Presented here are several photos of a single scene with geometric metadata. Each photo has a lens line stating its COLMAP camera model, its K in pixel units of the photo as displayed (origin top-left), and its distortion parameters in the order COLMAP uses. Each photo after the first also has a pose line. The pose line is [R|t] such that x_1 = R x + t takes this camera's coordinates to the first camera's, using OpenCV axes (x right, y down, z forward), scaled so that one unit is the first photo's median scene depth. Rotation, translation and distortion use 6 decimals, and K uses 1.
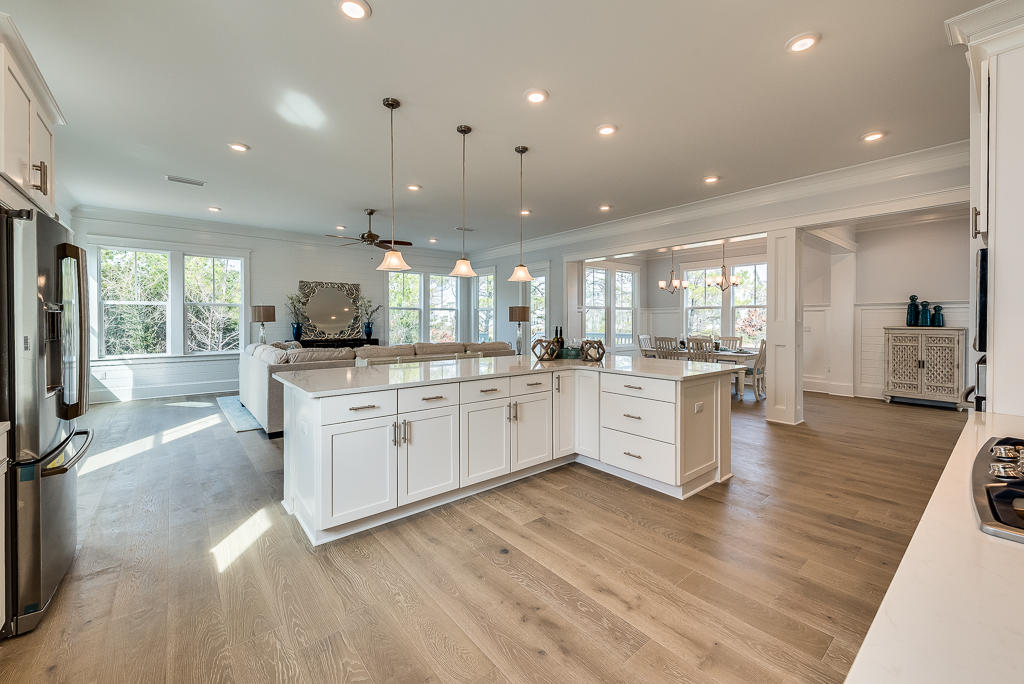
lens RADIAL K [[403.5, 0, 517.4], [0, 403.5, 328.1], [0, 0, 1]] dist [0.009093, -0.003663]
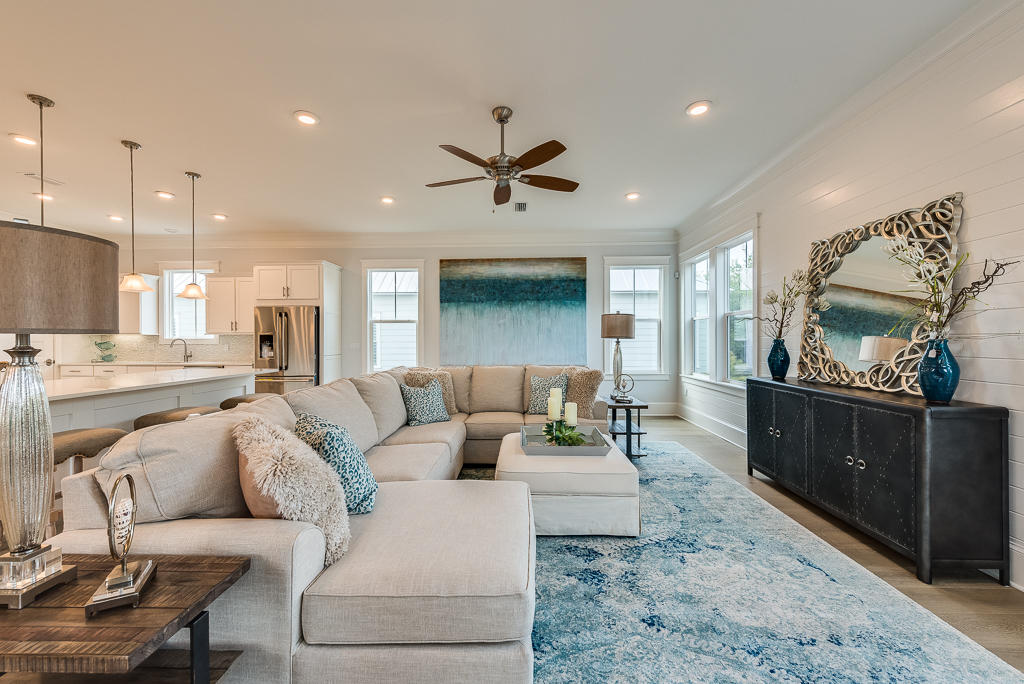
lens RADIAL K [[403.5, 0, 516.9], [0, 403.5, 339.9], [0, 0, 1]] dist [0.009093, -0.003663]
pose [[-0.658661, 0.001379, -0.752438, -0.002367], [-0.011899, 0.999854, 0.012249, -0.014143], [0.752346, 0.017022, -0.658549, 0.996284]]
